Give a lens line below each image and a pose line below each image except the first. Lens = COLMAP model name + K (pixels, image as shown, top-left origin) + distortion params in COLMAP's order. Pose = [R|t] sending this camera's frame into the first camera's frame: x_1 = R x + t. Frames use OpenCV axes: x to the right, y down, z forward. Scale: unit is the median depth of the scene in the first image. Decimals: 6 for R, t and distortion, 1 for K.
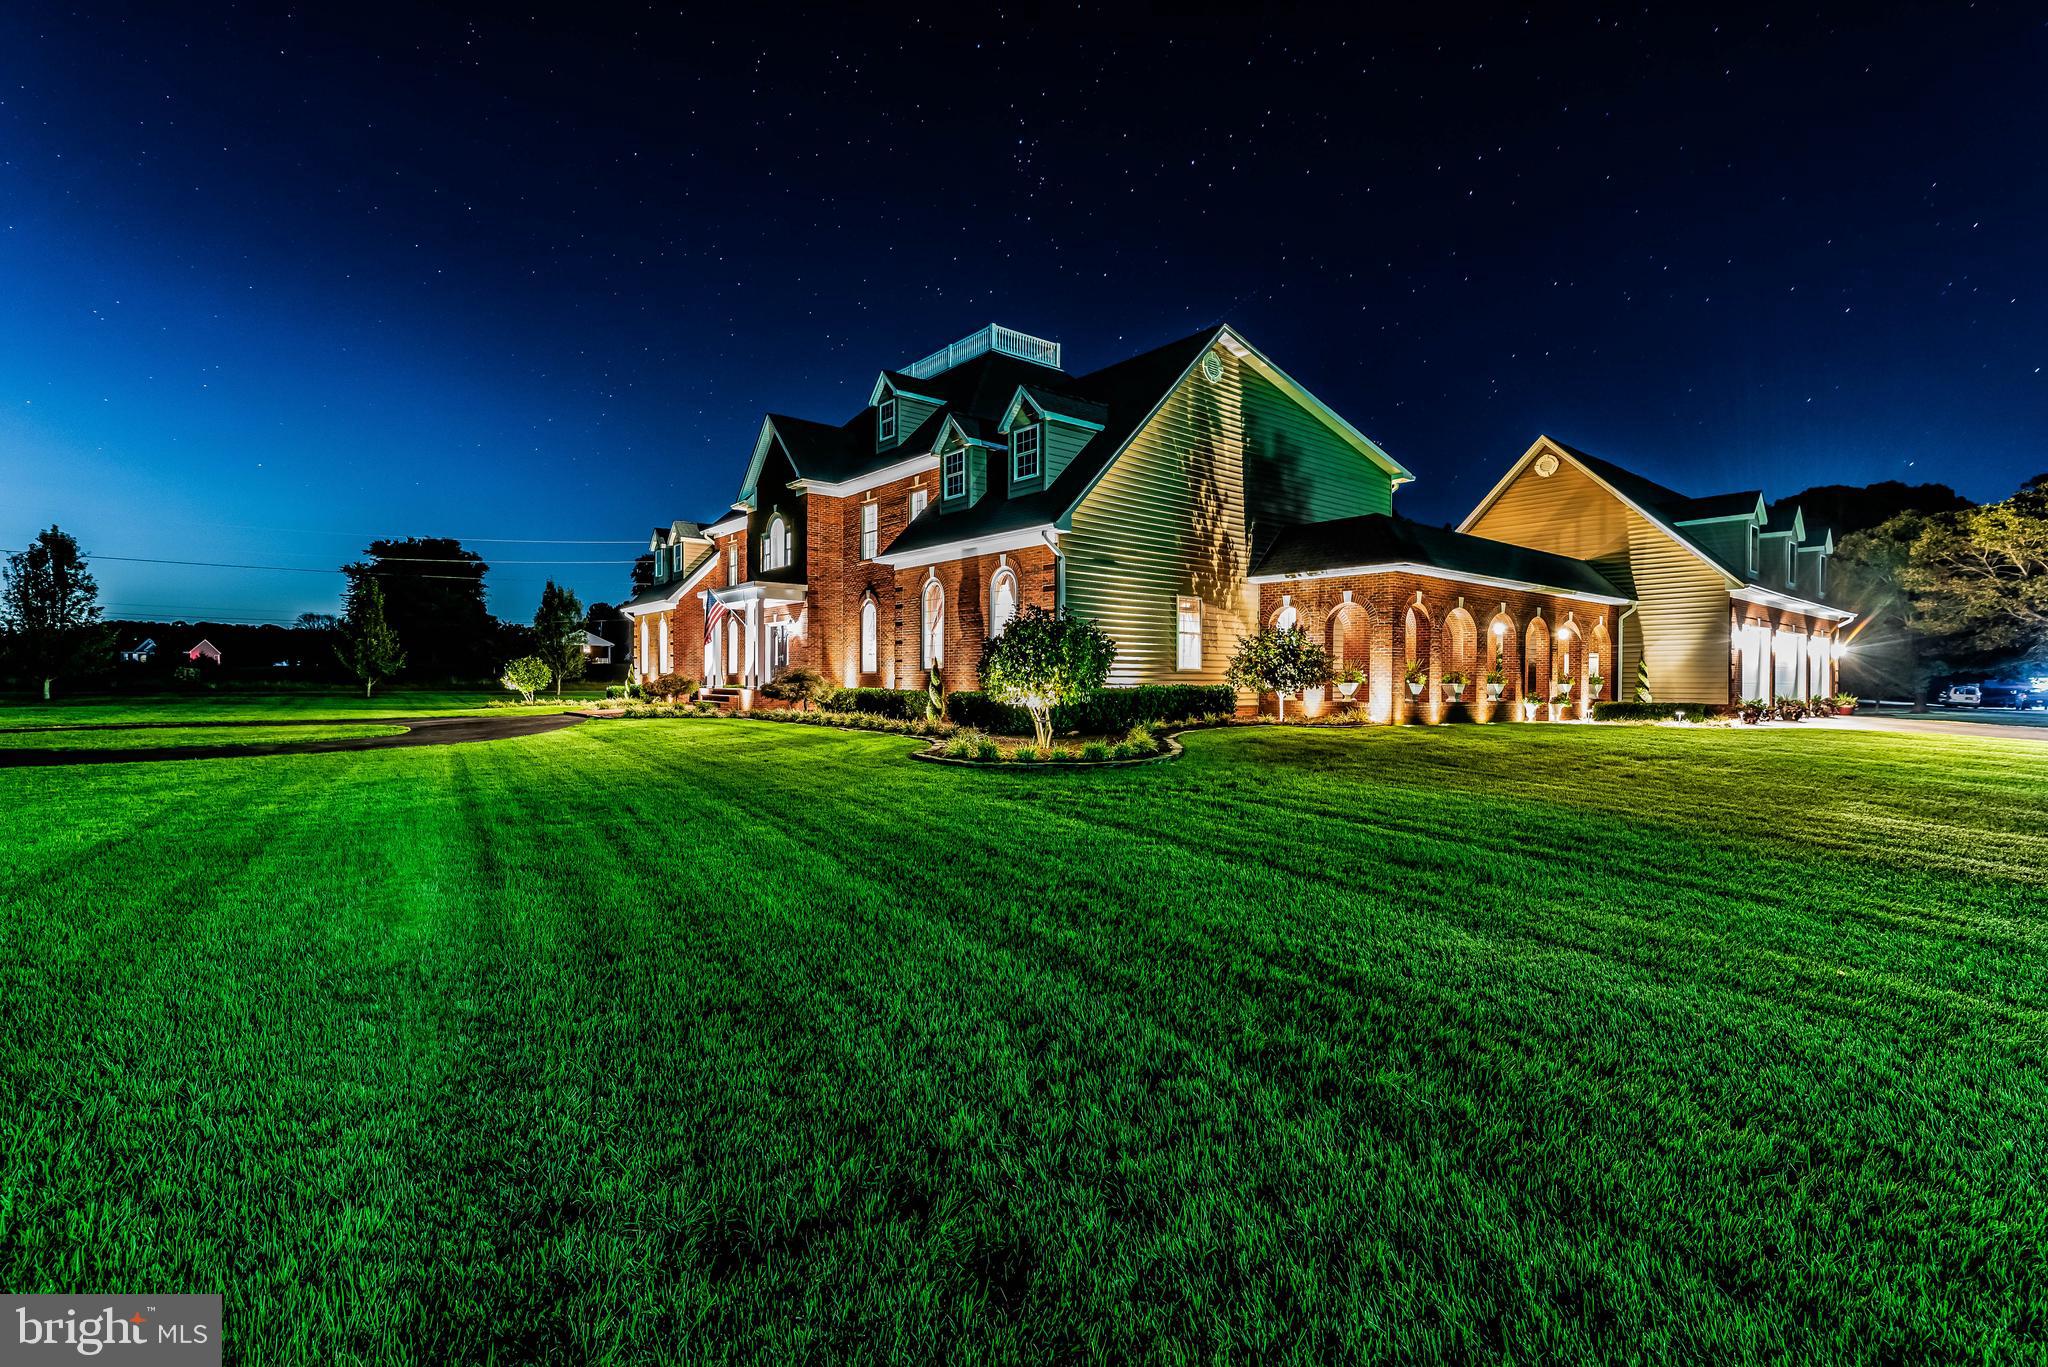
lens RADIAL K [[926.3, 0, 1024.0], [0, 926.3, 683.5], [0, 0, 1]] dist [-0.002615, -0.000792]
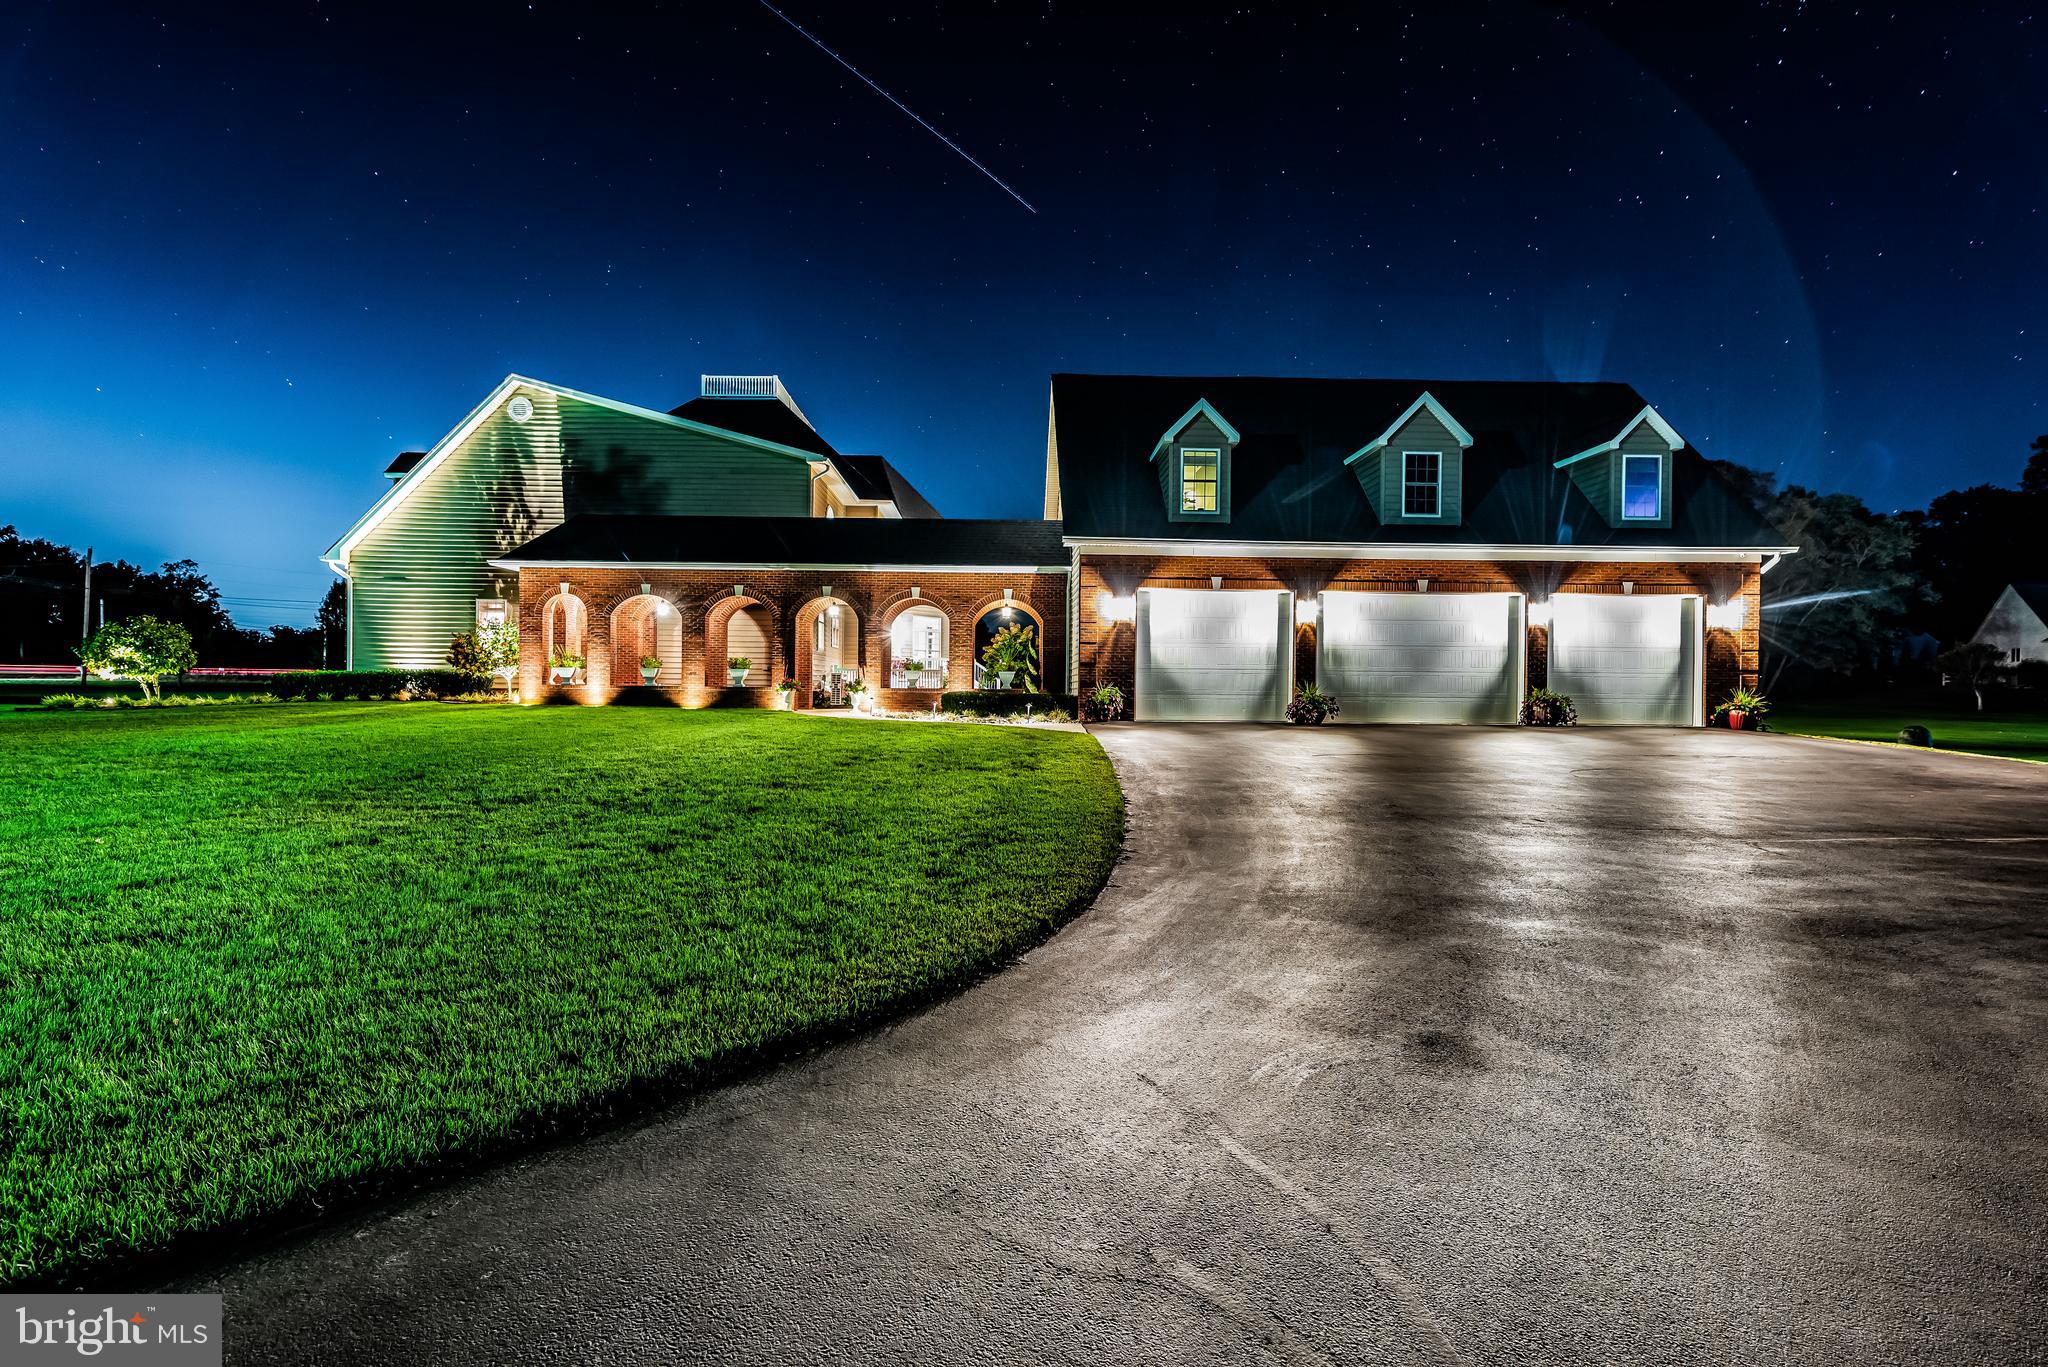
lens RADIAL K [[926.3, 0, 1024.0], [0, 926.3, 683.5], [0, 0, 1]] dist [-0.002615, -0.000792]
pose [[0.772047, 0.001847, -0.635563, 1.466074], [-0.009360, 0.999920, -0.008465, 0.021945], [0.635496, 0.012484, 0.772003, 0.480372]]
